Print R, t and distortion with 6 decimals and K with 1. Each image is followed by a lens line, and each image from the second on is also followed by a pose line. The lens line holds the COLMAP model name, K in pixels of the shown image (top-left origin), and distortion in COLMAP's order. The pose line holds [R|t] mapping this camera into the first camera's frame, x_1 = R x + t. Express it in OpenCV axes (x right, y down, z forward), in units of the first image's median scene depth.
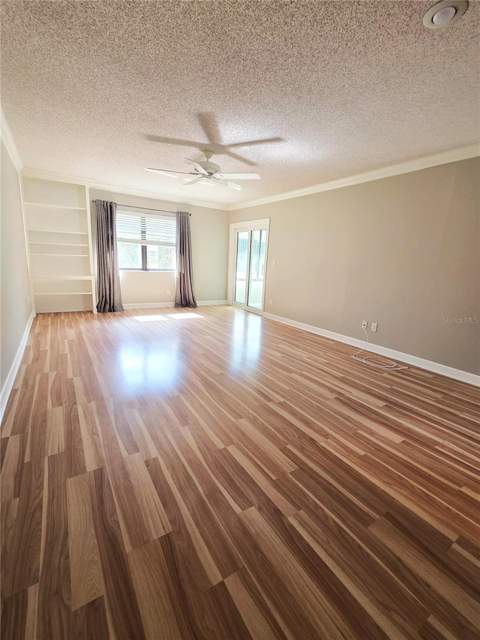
lens RADIAL K [[276.9, 0, 237.3], [0, 276.9, 323.2], [0, 0, 1]] dist [-0.002443, -0.000296]
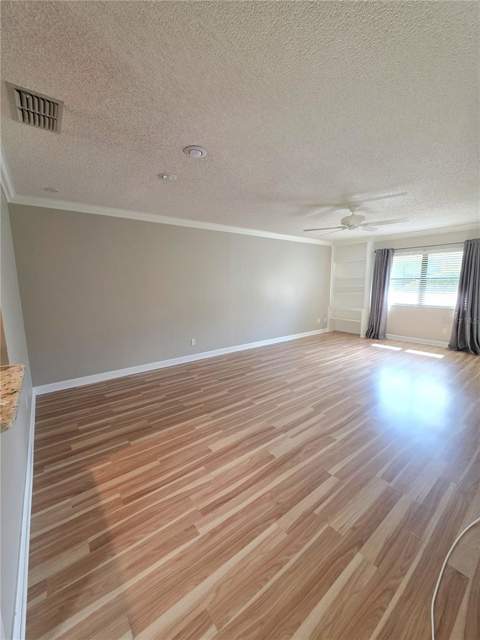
lens RADIAL K [[255.8, 0, 242.3], [0, 255.8, 317.1], [0, 0, 1]] dist [-0.000547, -0.000032]
pose [[0.099431, 0.083010, -0.991576, 0.897017], [-0.211909, 0.975421, 0.060408, -0.123124], [0.972218, 0.204118, 0.114577, 0.479166]]
